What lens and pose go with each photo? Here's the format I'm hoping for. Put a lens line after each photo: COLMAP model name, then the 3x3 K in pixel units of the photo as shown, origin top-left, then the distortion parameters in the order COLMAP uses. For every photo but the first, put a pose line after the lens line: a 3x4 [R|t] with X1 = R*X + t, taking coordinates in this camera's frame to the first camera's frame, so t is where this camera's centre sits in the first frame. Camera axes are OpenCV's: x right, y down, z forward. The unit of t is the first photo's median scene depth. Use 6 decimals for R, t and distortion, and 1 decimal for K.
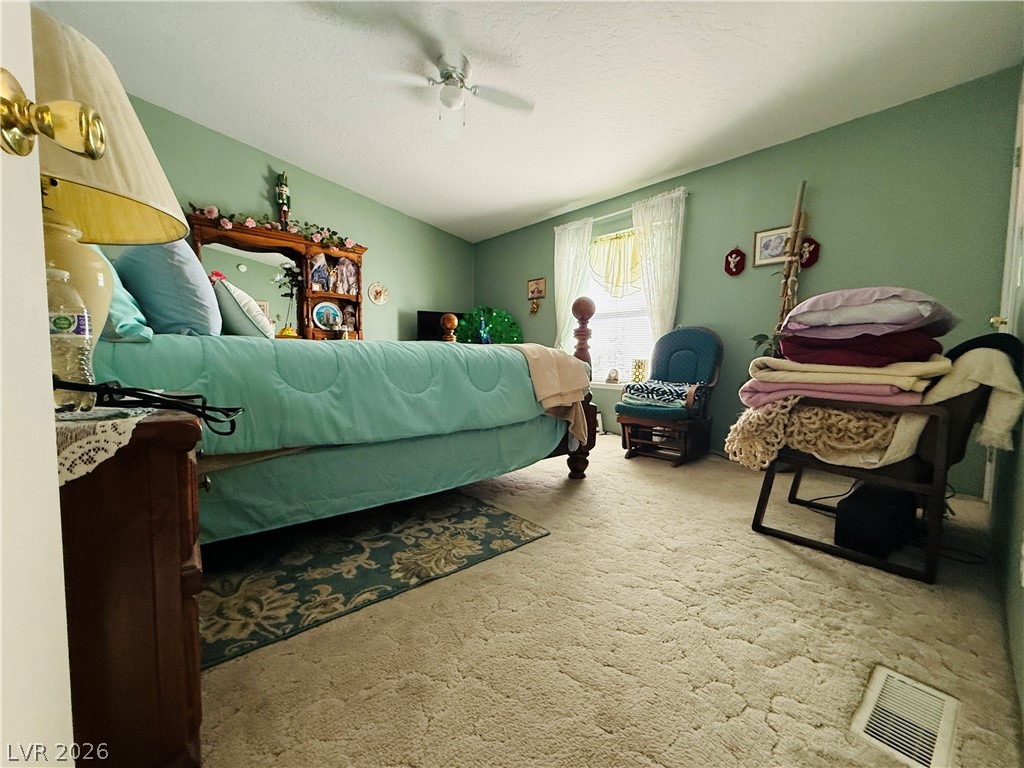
lens RADIAL K [[408.2, 0, 510.7], [0, 408.2, 385.5], [0, 0, 1]] dist [-0.001218, 0.000512]
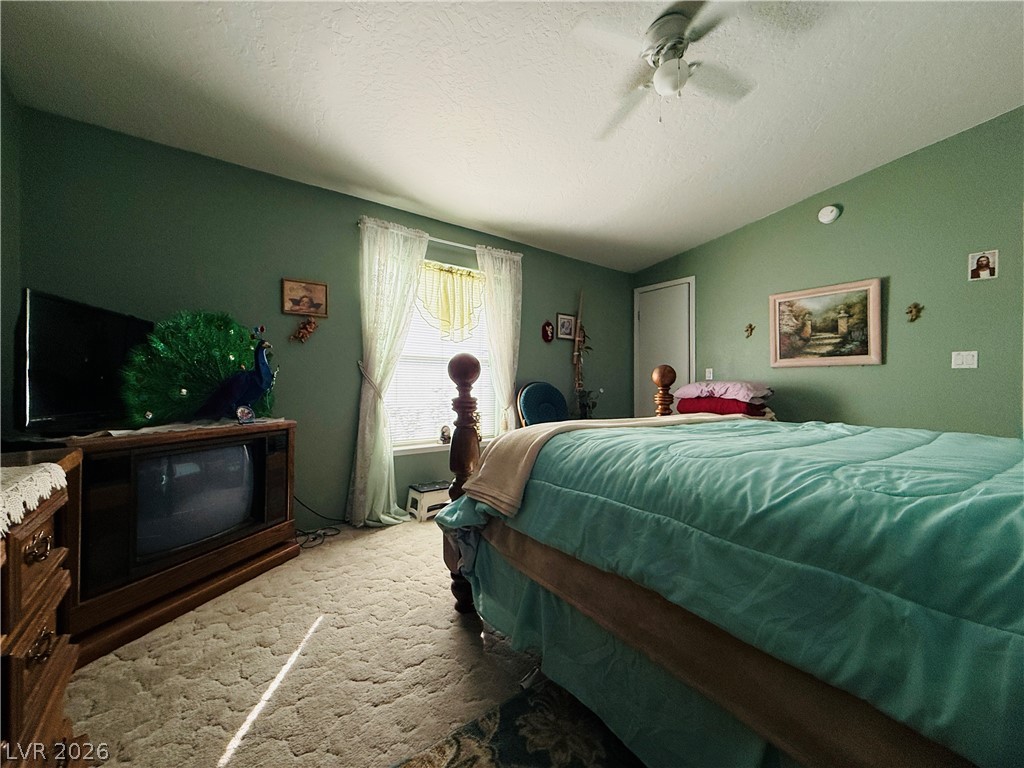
lens RADIAL K [[408.2, 0, 510.7], [0, 408.2, 385.5], [0, 0, 1]] dist [-0.001218, 0.000512]
pose [[0.067689, -0.013083, 0.997621, -0.581964], [0.068975, 0.997583, 0.008403, -0.124677], [-0.995319, 0.068242, 0.068427, 0.837234]]
